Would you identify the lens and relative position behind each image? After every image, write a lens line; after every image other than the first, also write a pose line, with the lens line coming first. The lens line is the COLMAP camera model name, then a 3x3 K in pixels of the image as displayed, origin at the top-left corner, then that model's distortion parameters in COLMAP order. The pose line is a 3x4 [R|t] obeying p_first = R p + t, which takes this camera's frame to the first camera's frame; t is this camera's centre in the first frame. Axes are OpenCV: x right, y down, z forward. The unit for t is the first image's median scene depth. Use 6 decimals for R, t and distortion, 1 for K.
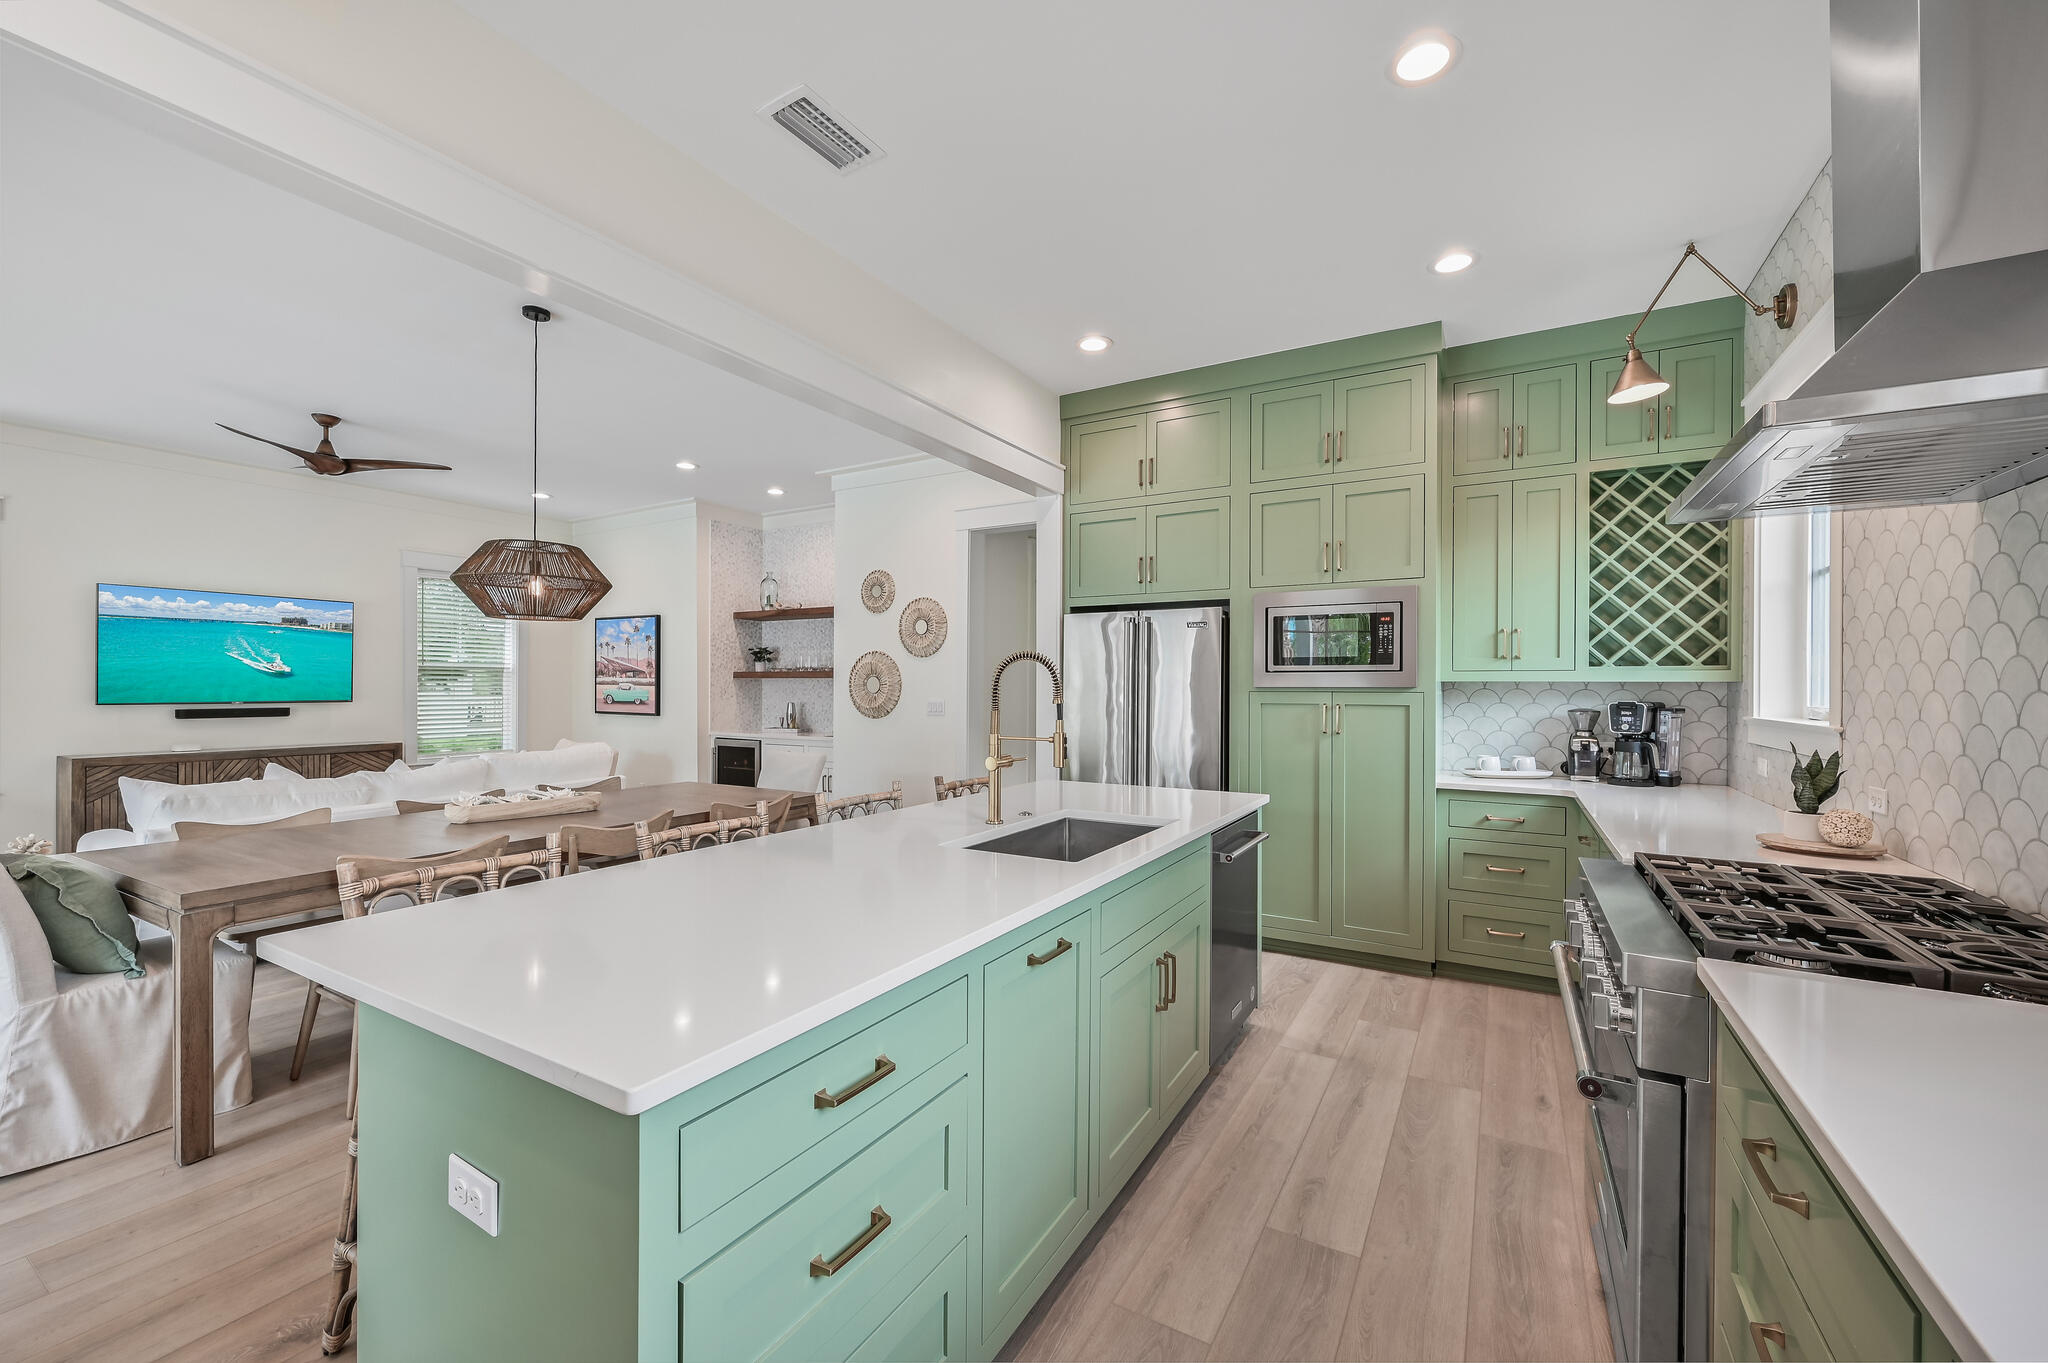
lens RADIAL K [[806.3, 0, 1022.2], [0, 806.3, 677.8], [0, 0, 1]] dist [-0.000266, 0.000014]
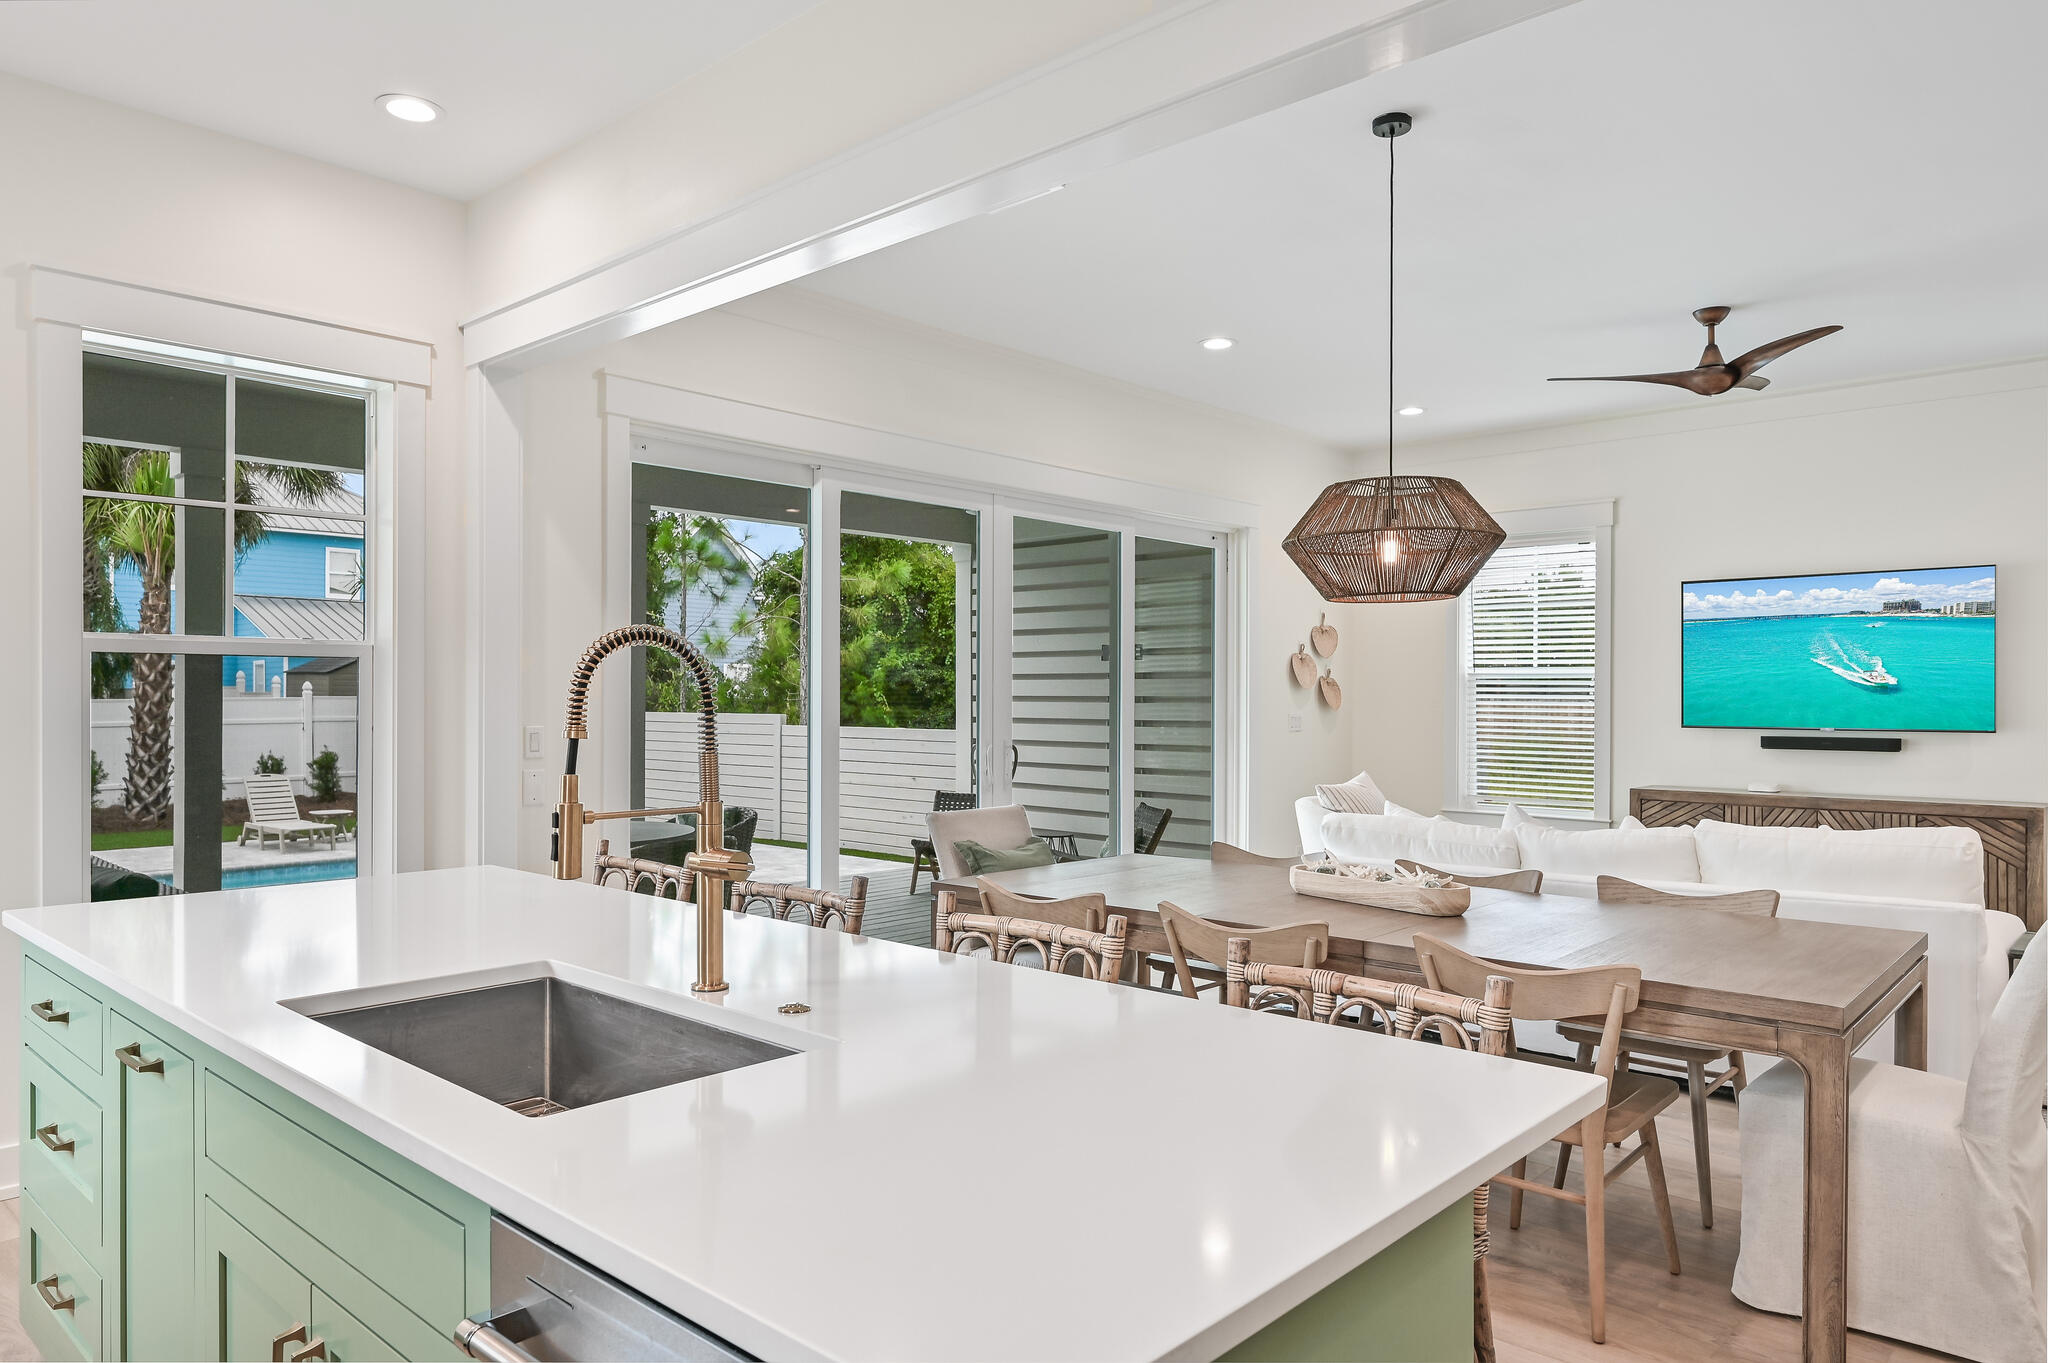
lens RADIAL K [[1287.3, 0, 1034.9], [0, 1287.3, 701.5], [0, 0, 1]] dist [-0.002644, 0.007228]
pose [[-0.204669, -0.002013, -0.978829, 0.264558], [0.006787, 0.999971, -0.003475, 0.005659], [0.978808, -0.007354, -0.204649, 0.545931]]
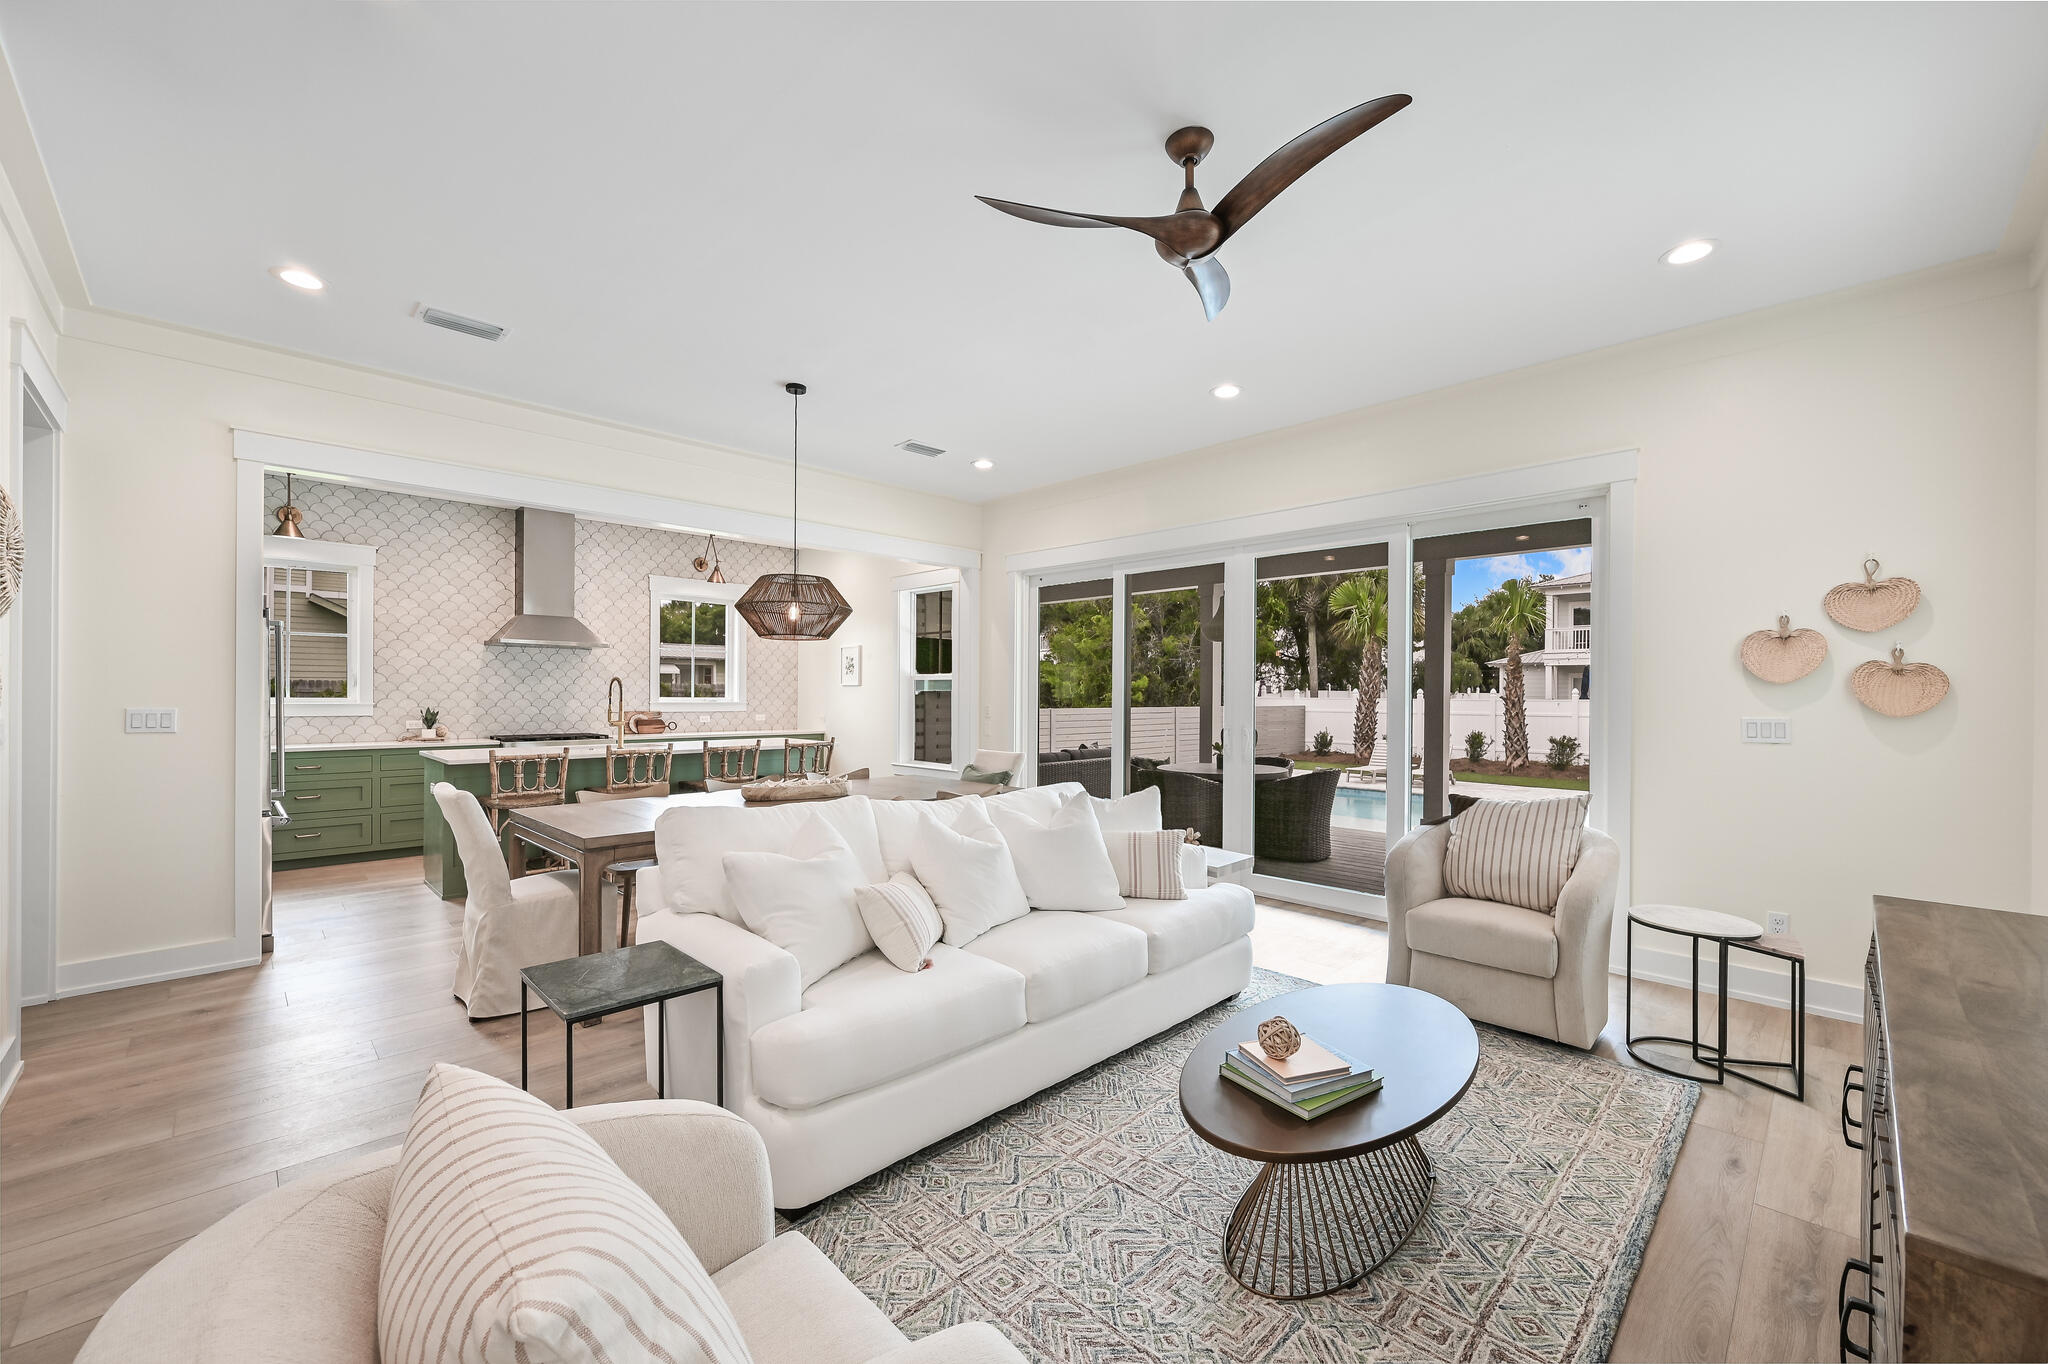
lens RADIAL K [[806.3, 0, 1031.6], [0, 806.3, 691.0], [0, 0, 1]] dist [-0.000266, 0.000014]
pose [[-0.967229, -0.009845, 0.253714, -0.748130], [-0.013410, 0.999834, -0.012325, 0.010563], [-0.253551, -0.015324, -0.967201, 1.229069]]
